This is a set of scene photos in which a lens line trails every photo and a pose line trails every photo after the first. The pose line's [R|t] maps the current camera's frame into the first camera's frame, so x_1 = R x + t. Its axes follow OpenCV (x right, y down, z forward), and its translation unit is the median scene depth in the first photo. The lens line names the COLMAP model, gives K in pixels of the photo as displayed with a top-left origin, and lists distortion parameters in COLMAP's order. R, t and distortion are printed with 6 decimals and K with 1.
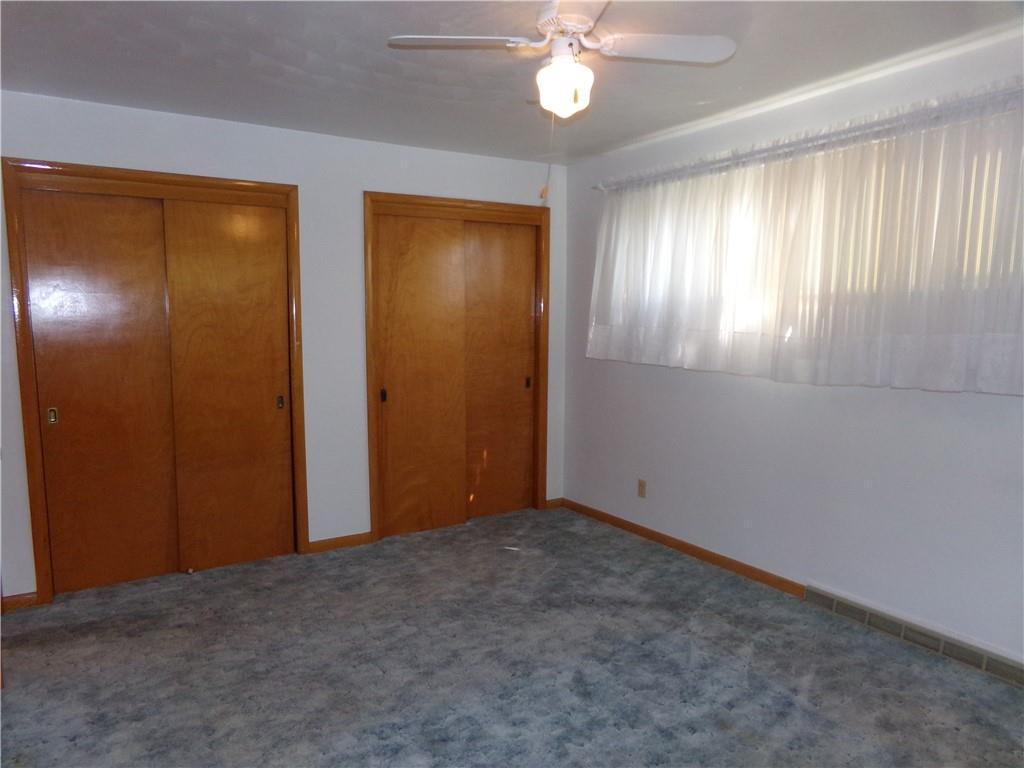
lens RADIAL K [[688.7, 0, 510.6], [0, 688.7, 388.7], [0, 0, 1]] dist [-0.005137, -0.000485]
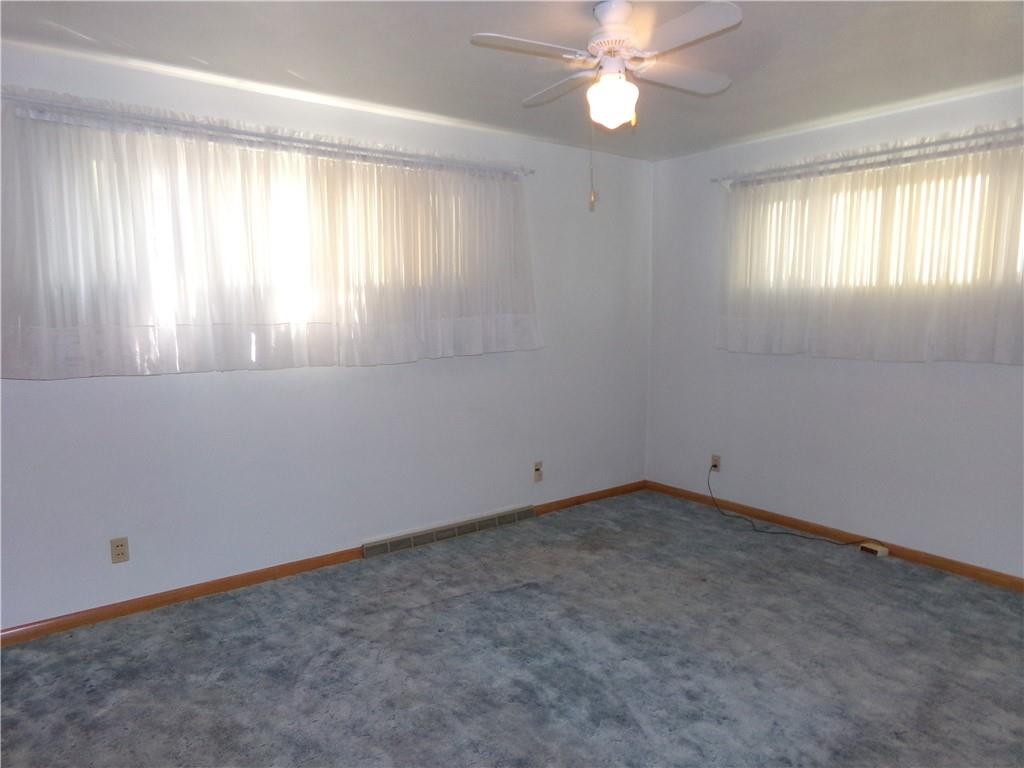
lens RADIAL K [[688.7, 0, 511.5], [0, 688.7, 387.4], [0, 0, 1]] dist [-0.005137, -0.000485]
pose [[-0.079609, -0.124568, 0.989012, -0.693620], [0.104352, 0.985668, 0.132547, -0.096648], [-0.991349, 0.113757, -0.065469, 0.820568]]
